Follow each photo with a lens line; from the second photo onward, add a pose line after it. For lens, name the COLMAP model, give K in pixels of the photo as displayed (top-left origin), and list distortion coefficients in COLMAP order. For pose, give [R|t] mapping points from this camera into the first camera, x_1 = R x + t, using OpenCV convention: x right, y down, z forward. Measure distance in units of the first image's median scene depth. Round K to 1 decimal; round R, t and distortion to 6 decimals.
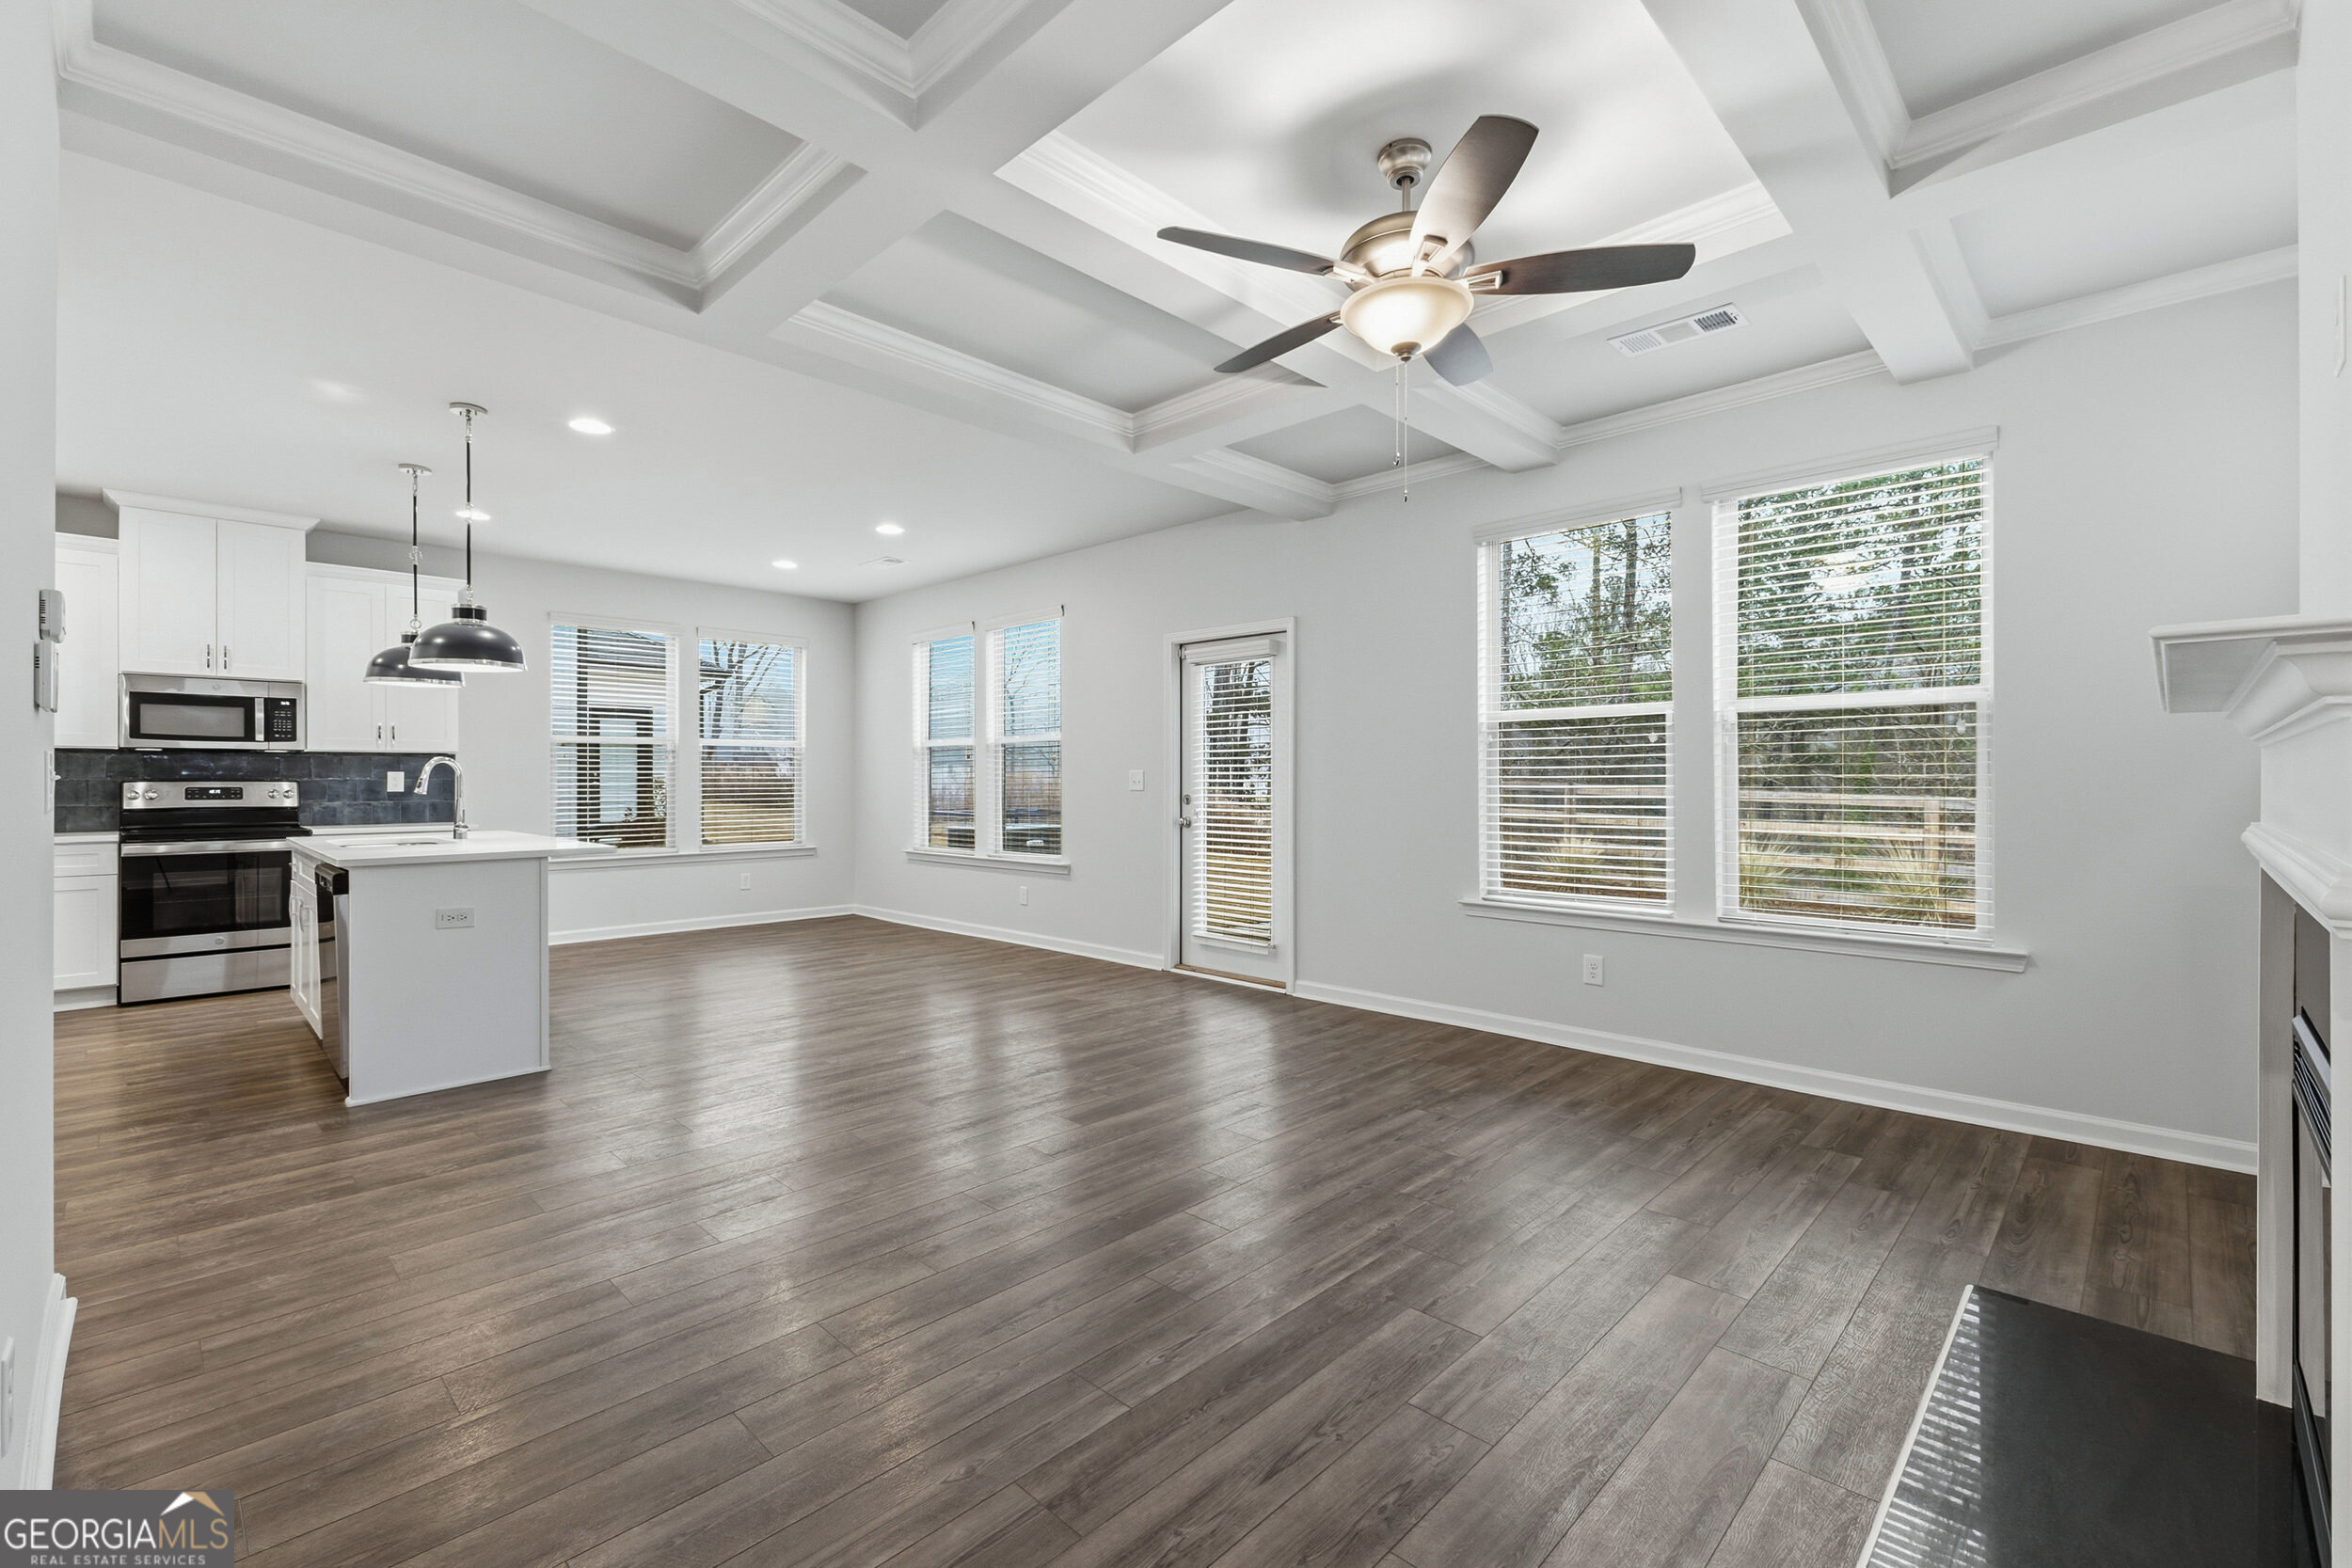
lens RADIAL K [[1014.0, 0, 1180.2], [0, 1014.0, 779.2], [0, 0, 1]] dist [0.015051, -0.006240]
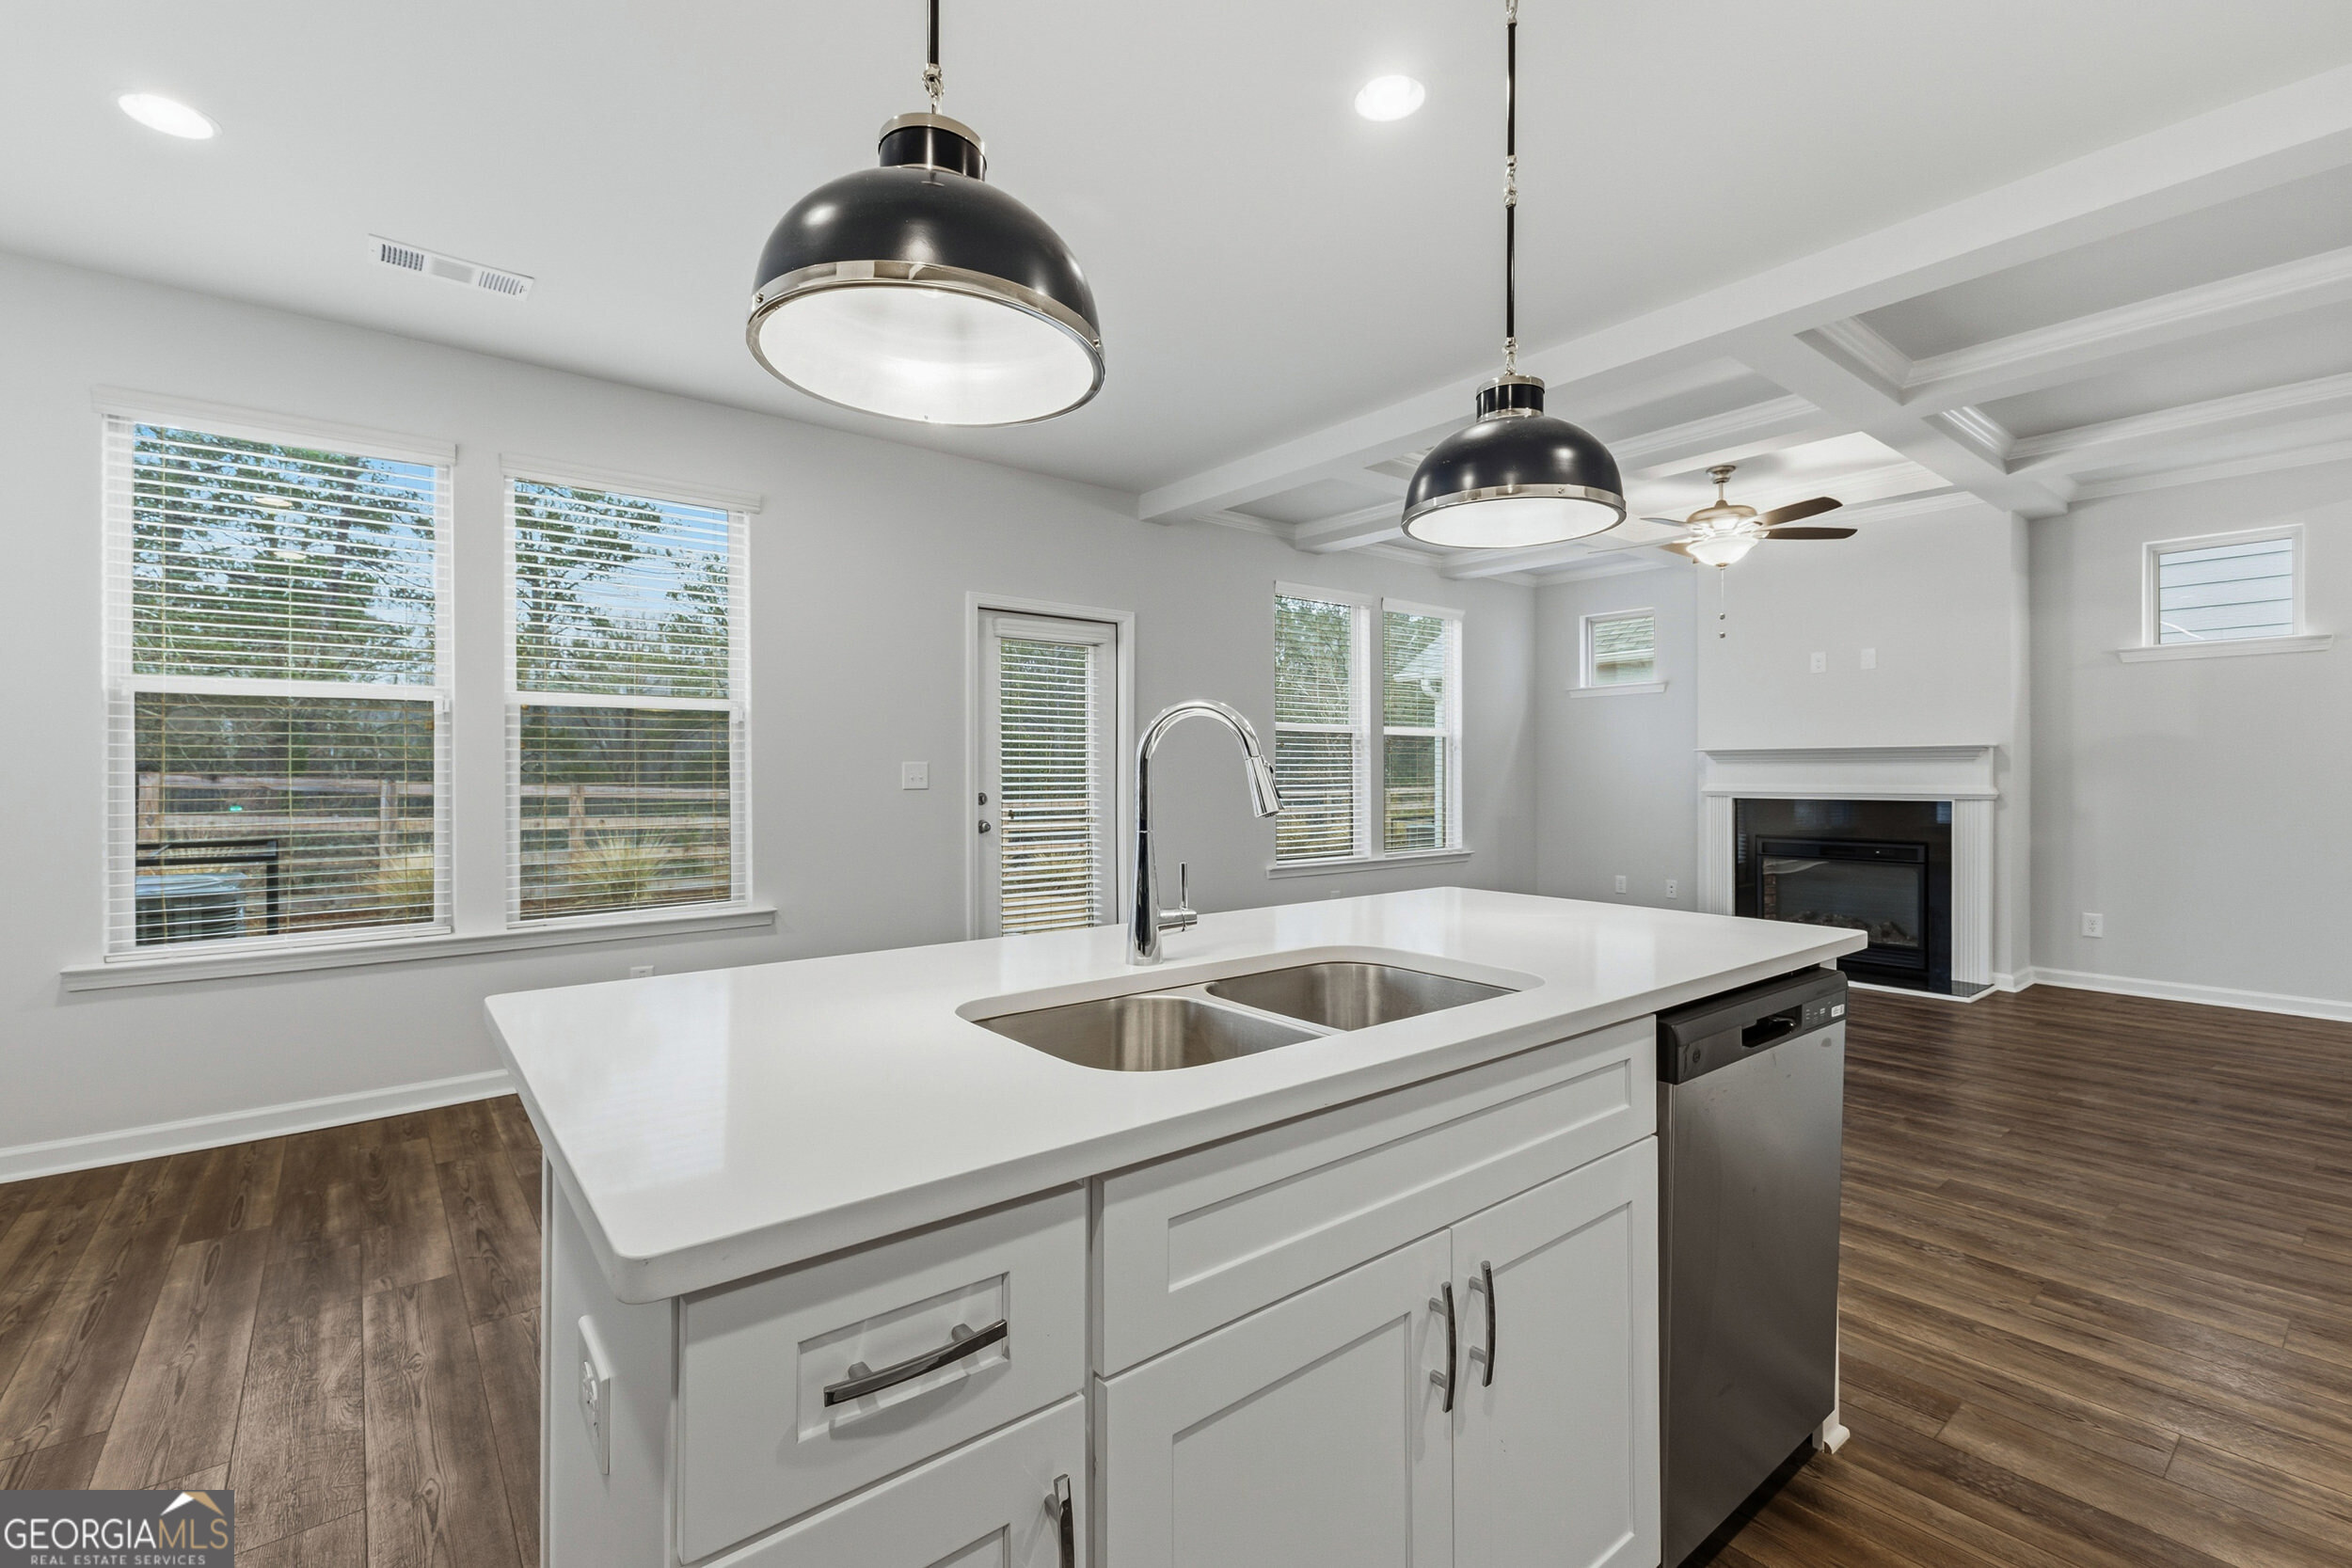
lens RADIAL K [[1014.9, 0, 1159.1], [0, 1014.9, 769.3], [0, 0, 1]] dist [-0.009107, -0.000188]
pose [[0.136505, 0.004685, 0.990628, -0.851032], [0.002067, 0.999985, -0.005014, 0.000182], [-0.990637, 0.002732, 0.136493, 0.800015]]
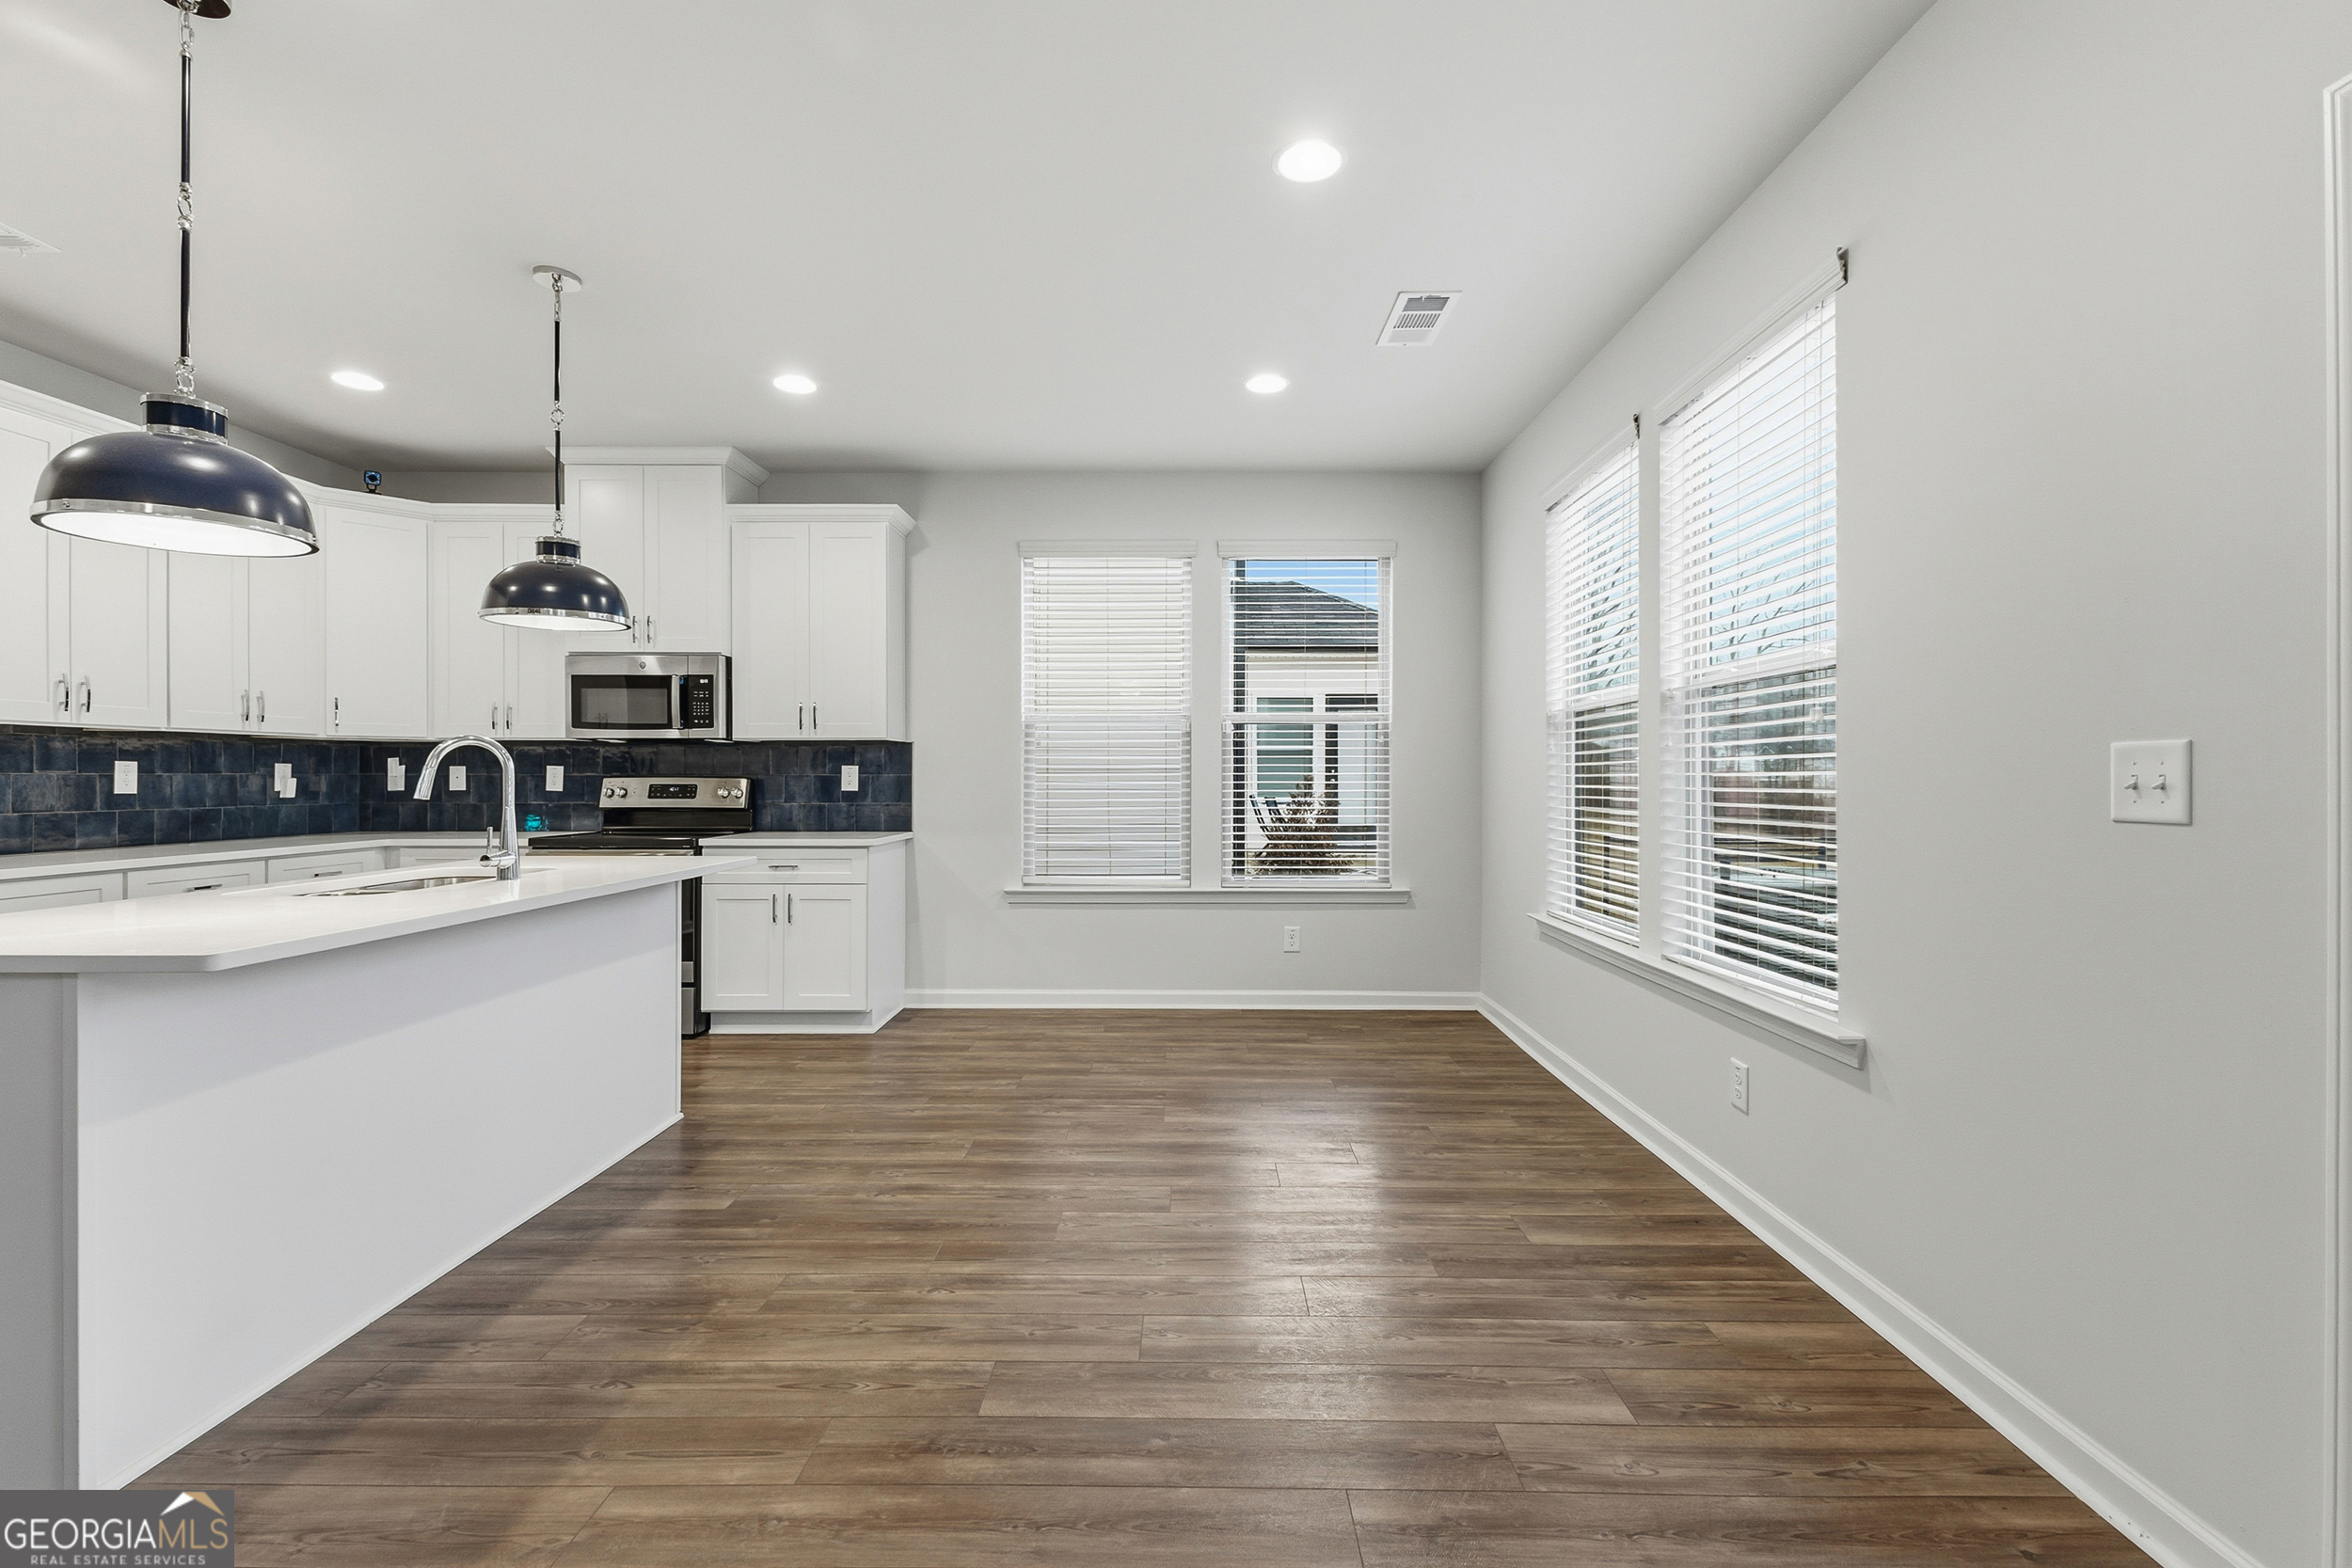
lens RADIAL K [[1027.2, 0, 1179.0], [0, 1027.2, 774.0], [0, 0, 1]] dist [0.011849, -0.000462]
pose [[0.693193, -0.001475, -0.720751, -0.027856], [-0.002141, 0.999989, -0.004105, 0.001927], [0.720749, 0.004388, 0.693182, 0.726539]]
